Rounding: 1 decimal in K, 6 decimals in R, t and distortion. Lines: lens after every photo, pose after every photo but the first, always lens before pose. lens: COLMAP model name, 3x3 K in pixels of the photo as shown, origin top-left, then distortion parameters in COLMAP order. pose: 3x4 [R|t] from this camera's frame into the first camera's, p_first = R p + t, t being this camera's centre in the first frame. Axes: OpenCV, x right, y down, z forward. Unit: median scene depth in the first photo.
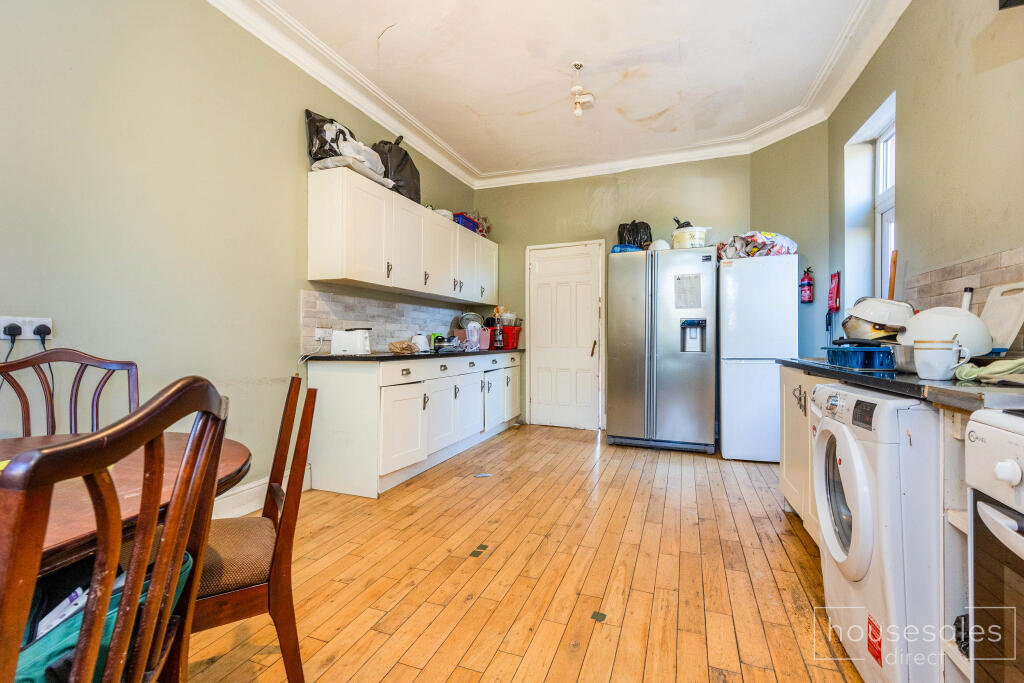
lens RADIAL K [[433.8, 0, 512.0], [0, 433.8, 341.5], [0, 0, 1]] dist [0.000912, 0.000068]
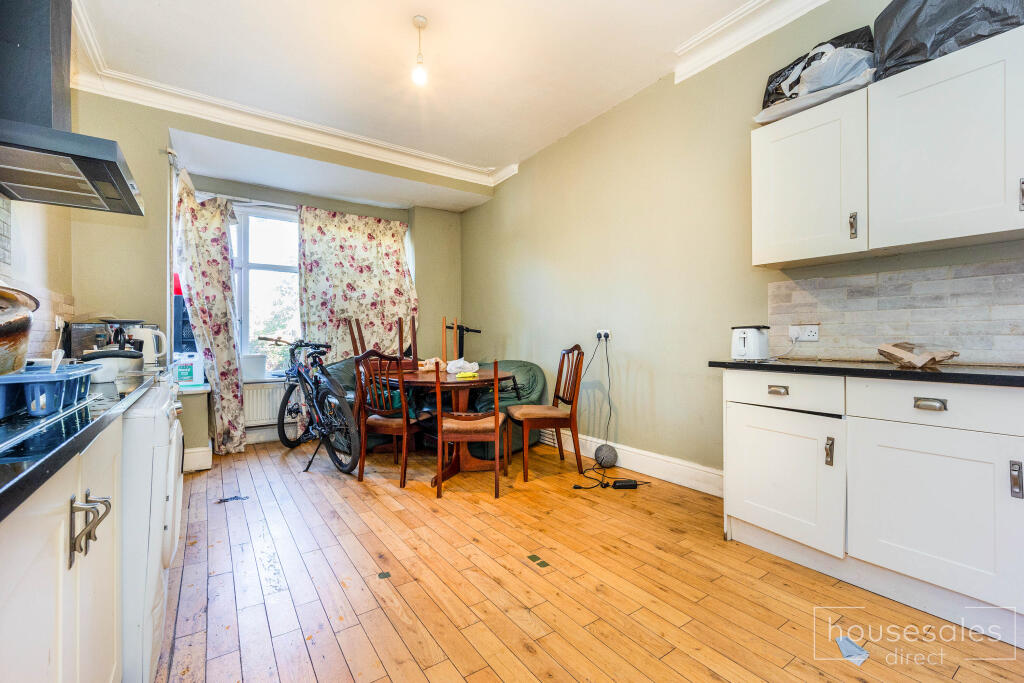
lens RADIAL K [[433.8, 0, 512.0], [0, 433.8, 341.5], [0, 0, 1]] dist [0.000912, 0.000068]
pose [[-0.550414, 0.010843, -0.834821, 0.687981], [0.004182, 0.999939, 0.010230, -0.015749], [0.834881, 0.002140, -0.550426, 1.344042]]
